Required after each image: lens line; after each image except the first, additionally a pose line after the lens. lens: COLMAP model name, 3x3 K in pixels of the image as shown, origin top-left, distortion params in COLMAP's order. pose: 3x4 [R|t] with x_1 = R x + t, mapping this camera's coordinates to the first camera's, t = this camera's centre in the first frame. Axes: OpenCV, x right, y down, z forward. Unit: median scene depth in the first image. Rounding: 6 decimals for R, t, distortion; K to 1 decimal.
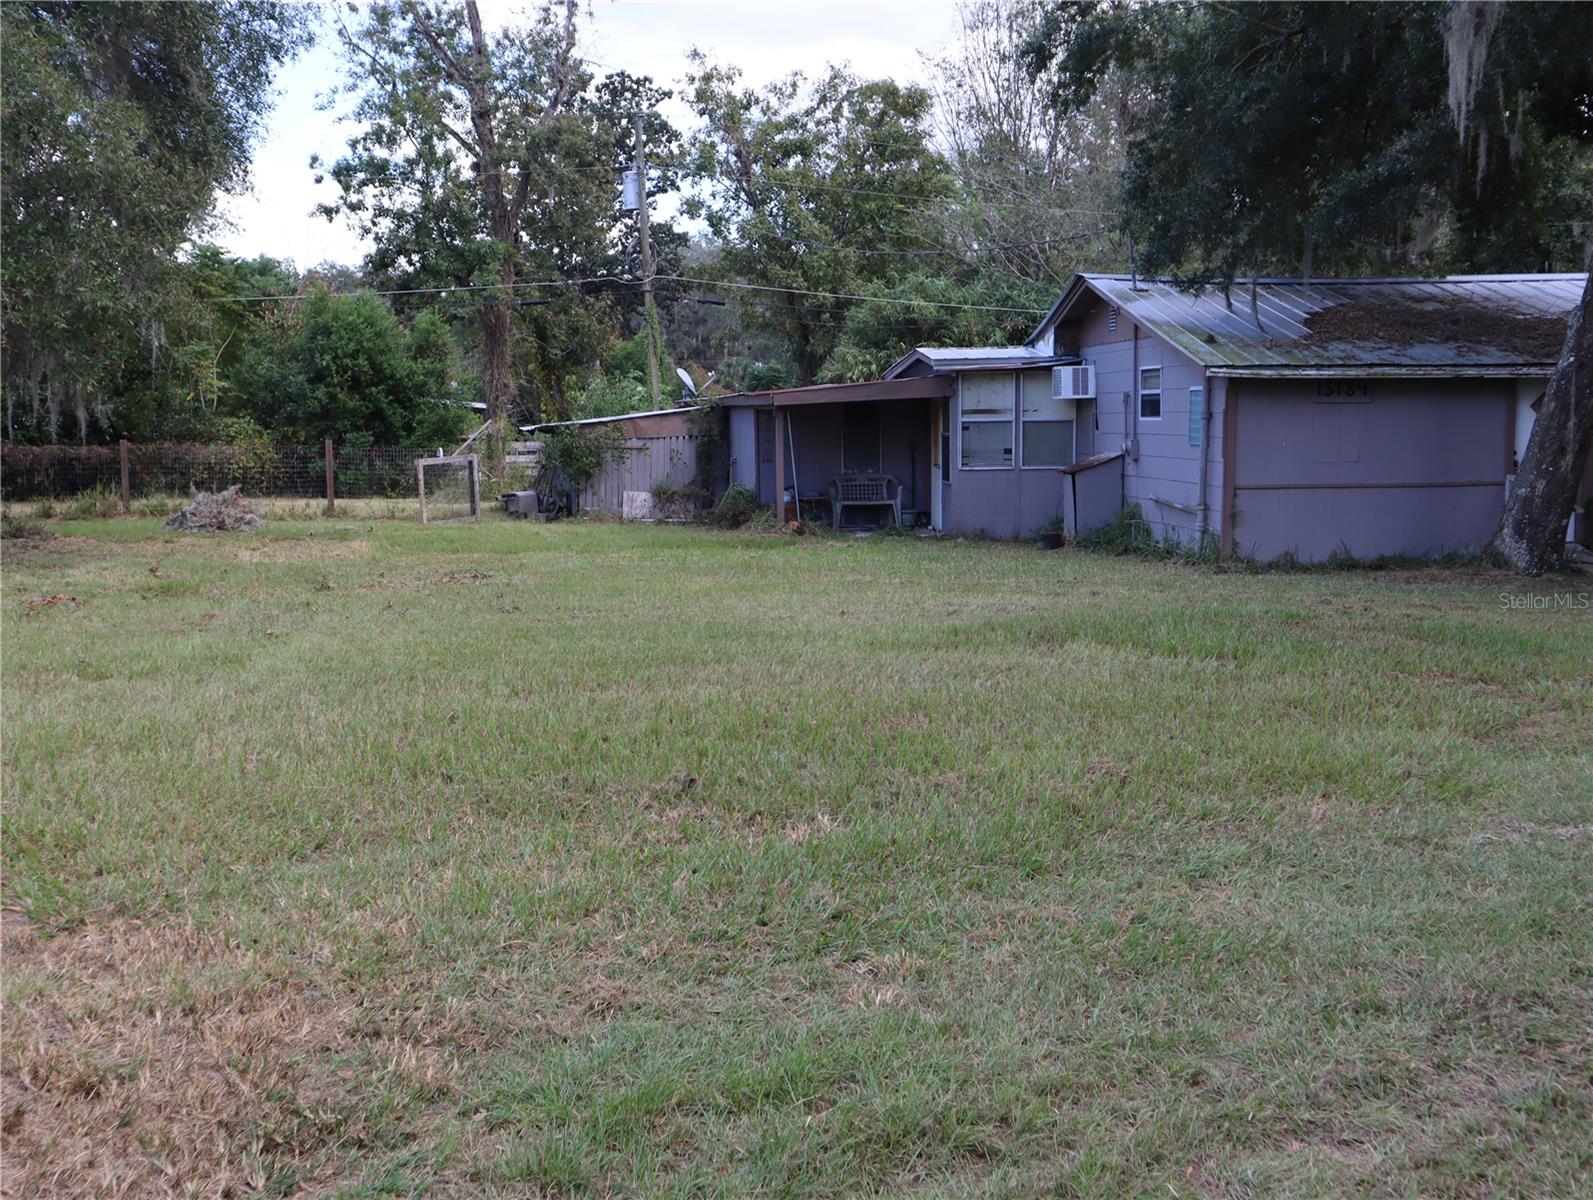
lens RADIAL K [[1856.5, 0, 787.4], [0, 1856.5, 594.2], [0, 0, 1]] dist [-0.054561, 0.175599]
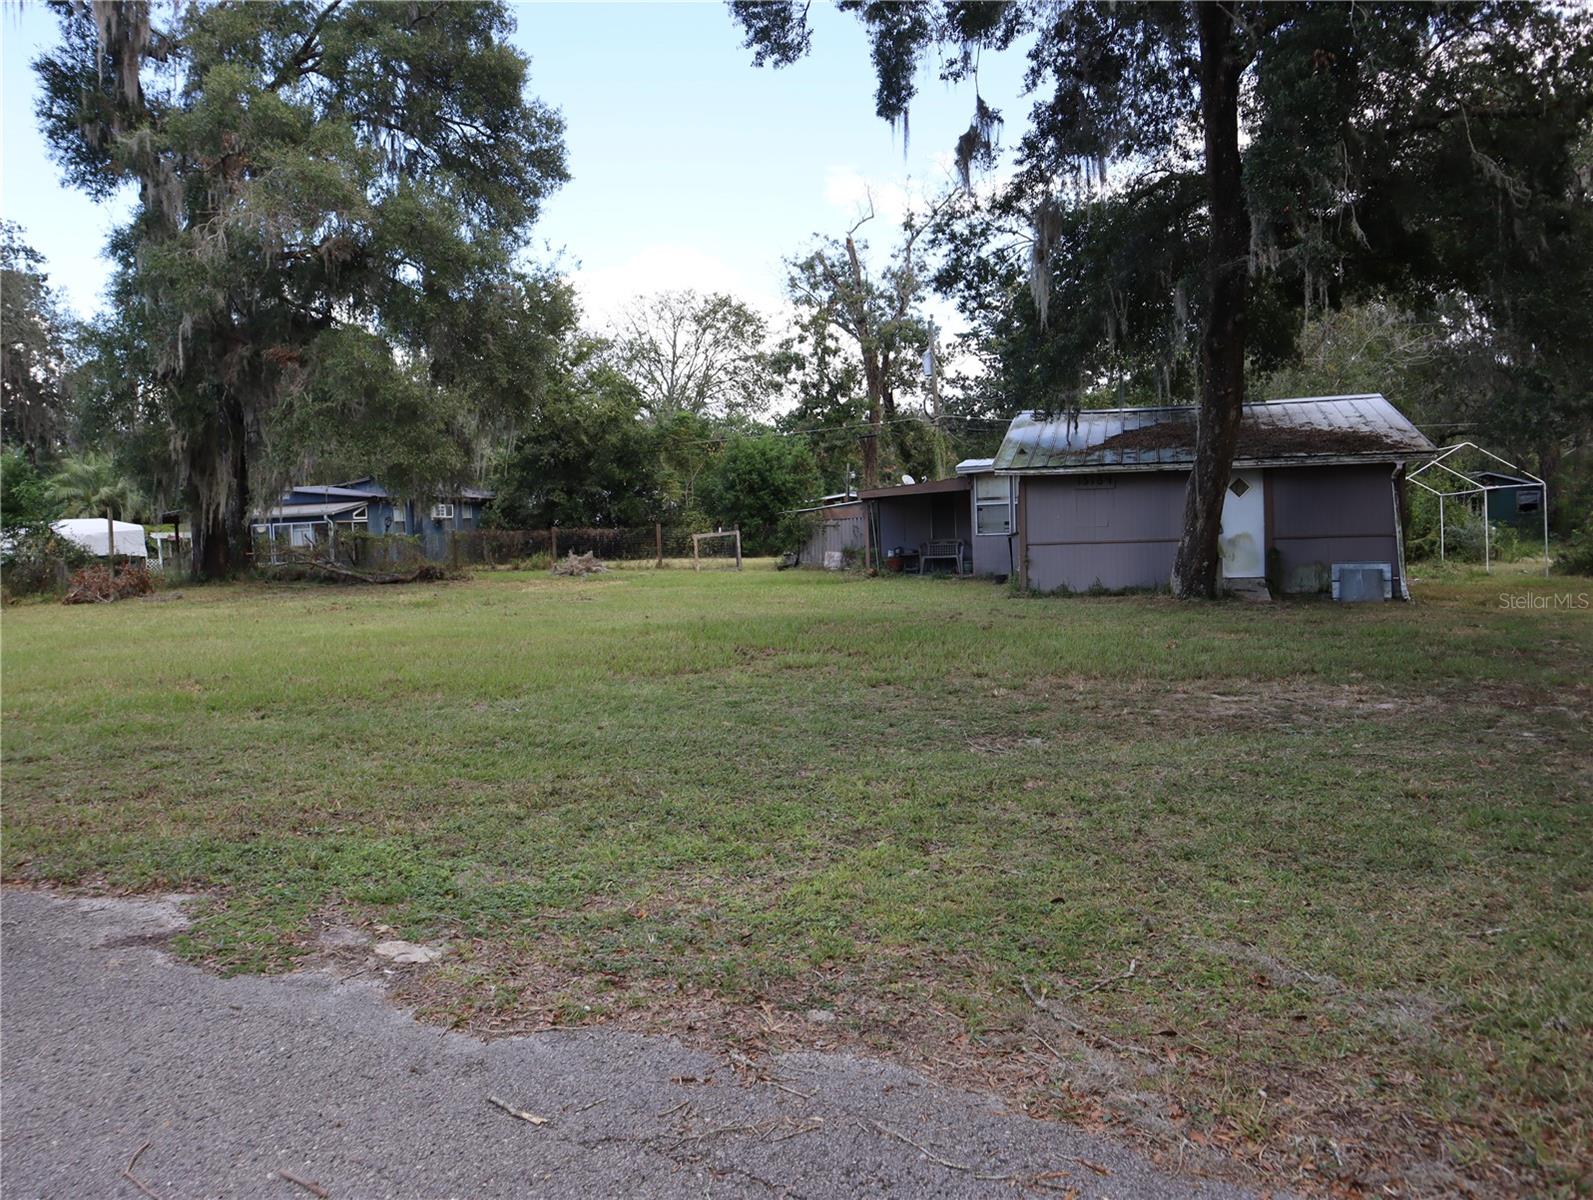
lens RADIAL K [[1238.0, 0, 784.0], [0, 1238.0, 594.9], [0, 0, 1]] dist [-0.134996, 0.085960]
pose [[0.924408, 0.000823, -0.381403, 0.305965], [-0.009118, 0.999760, -0.019942, 0.005967], [0.381295, 0.021913, 0.924194, -0.037301]]
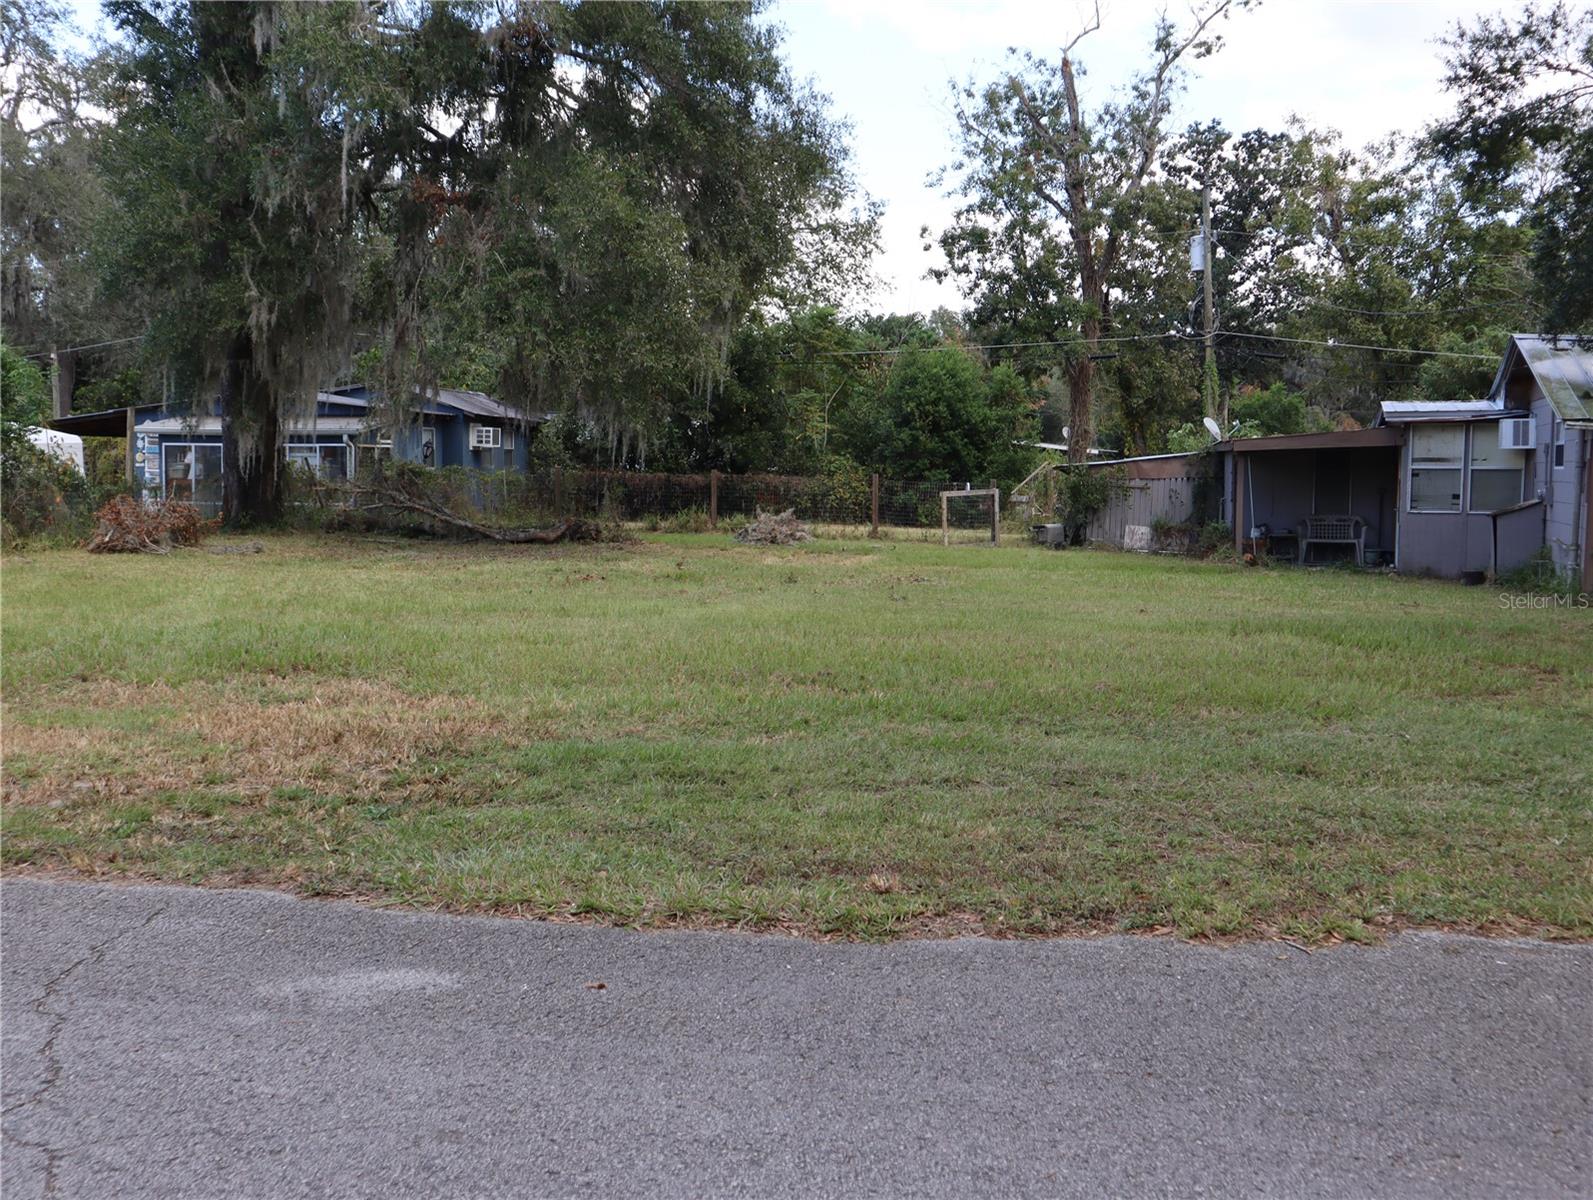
lens RADIAL K [[1856.5, 0, 787.4], [0, 1856.5, 594.2], [0, 0, 1]] dist [-0.054561, 0.175599]
pose [[0.934039, 0.043744, -0.354481, 0.124147], [-0.052695, 0.998488, -0.015633, 0.015494], [0.353262, 0.033282, 0.934932, -0.132337]]
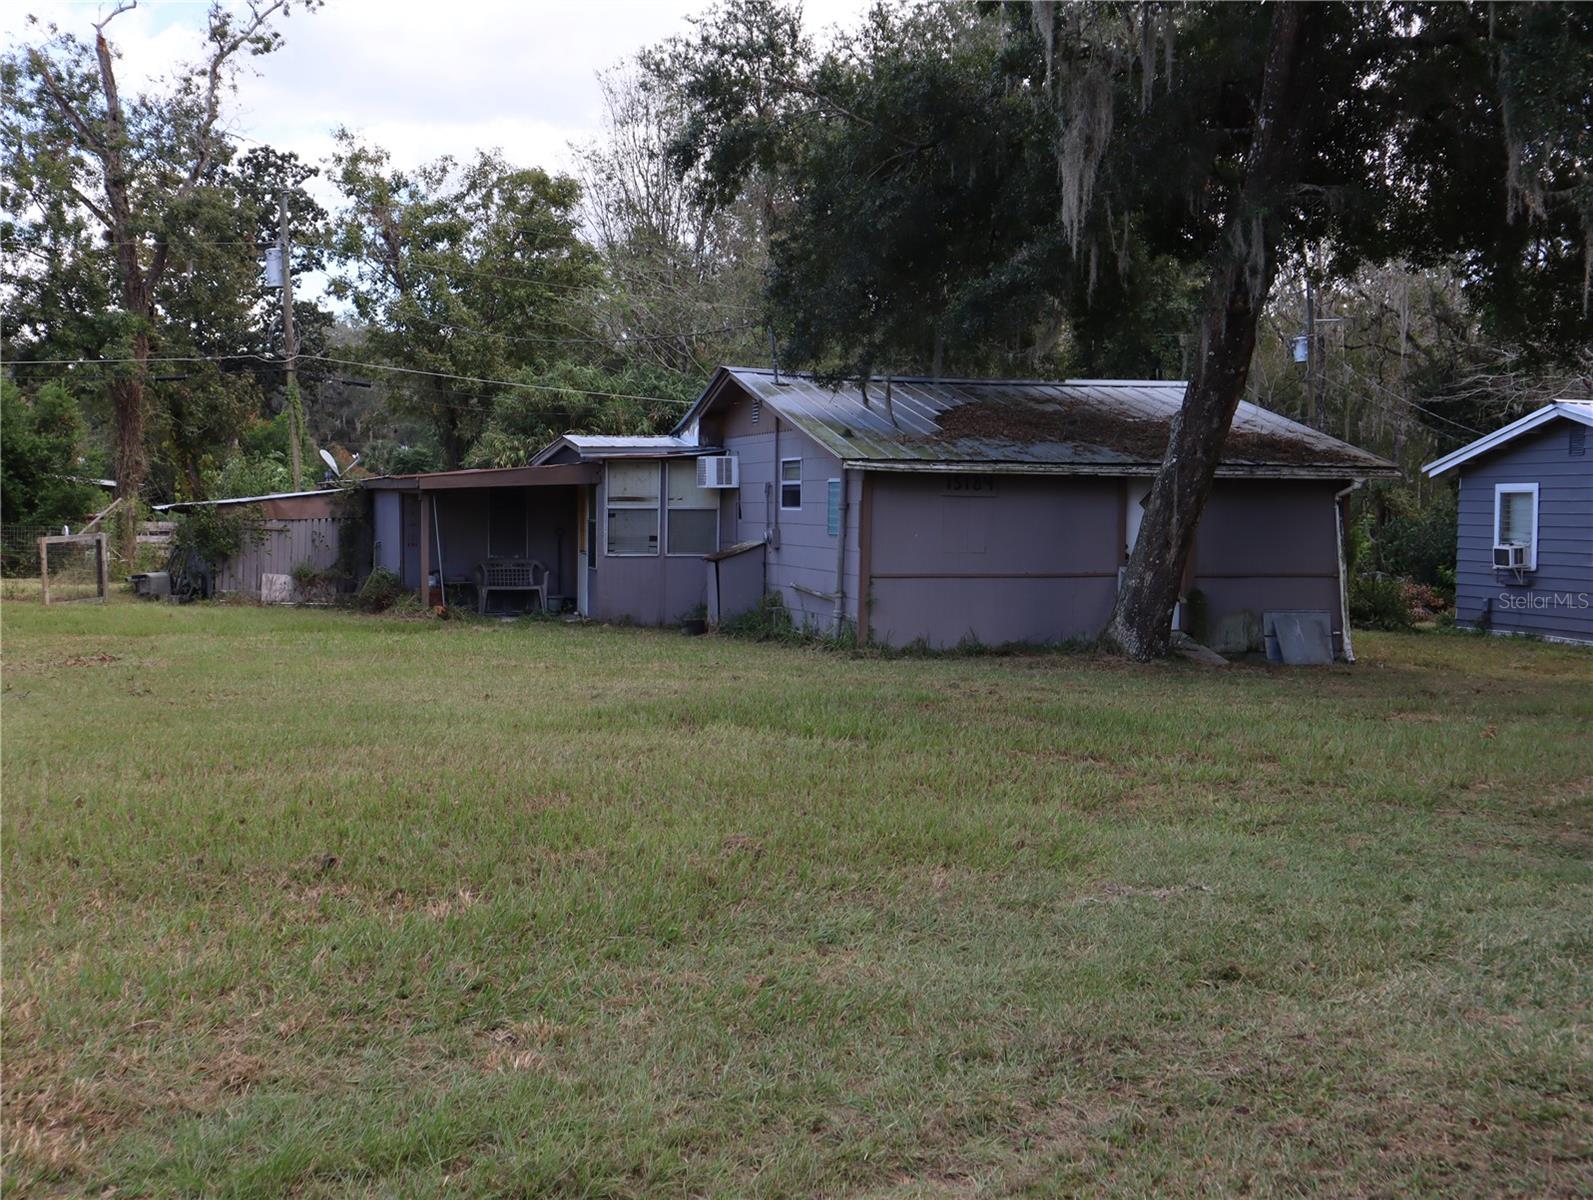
lens RADIAL K [[1856.5, 0, 787.4], [0, 1856.5, 594.2], [0, 0, 1]] dist [-0.054561, 0.175599]
pose [[0.982113, 0.010101, 0.188020, 0.000171], [-0.001261, 0.998890, -0.047077, 0.001075], [-0.188287, 0.045998, 0.981036, -0.007986]]
